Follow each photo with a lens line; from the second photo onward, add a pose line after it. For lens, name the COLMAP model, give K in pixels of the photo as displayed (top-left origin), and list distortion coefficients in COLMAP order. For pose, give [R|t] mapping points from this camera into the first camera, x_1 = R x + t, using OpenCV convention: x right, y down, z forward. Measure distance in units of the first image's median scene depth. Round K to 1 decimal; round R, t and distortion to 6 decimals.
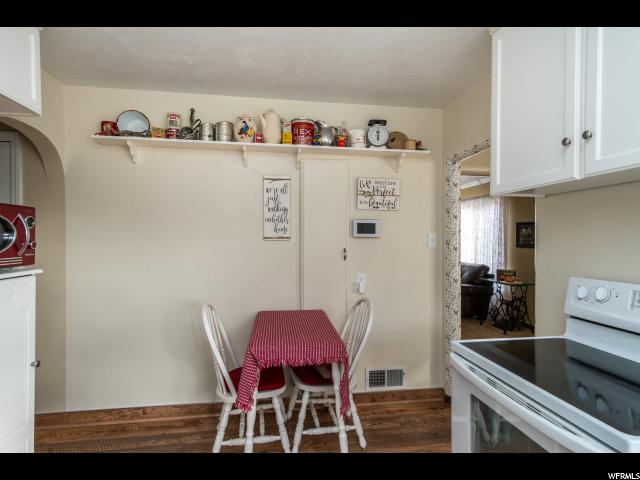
lens RADIAL K [[340.2, 0, 317.2], [0, 340.2, 241.7], [0, 0, 1]] dist [0.001931, 0.000283]
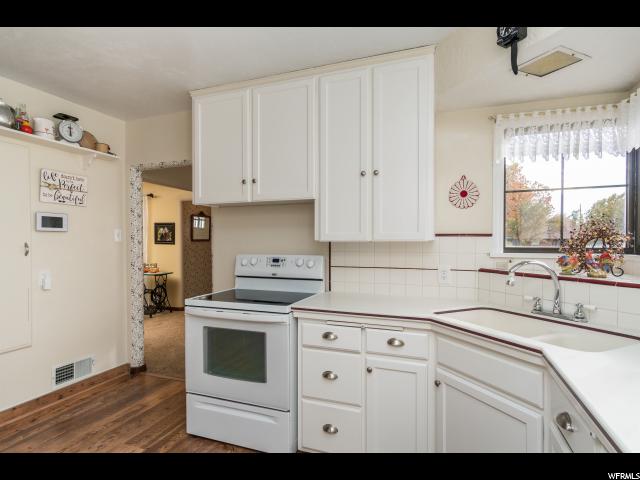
lens RADIAL K [[340.2, 0, 317.2], [0, 340.2, 241.7], [0, 0, 1]] dist [0.001931, 0.000283]
pose [[0.489436, -0.005430, 0.872023, -0.332730], [0.007013, 0.999973, 0.002290, 0.019473], [-0.872011, 0.004995, 0.489460, -0.132819]]
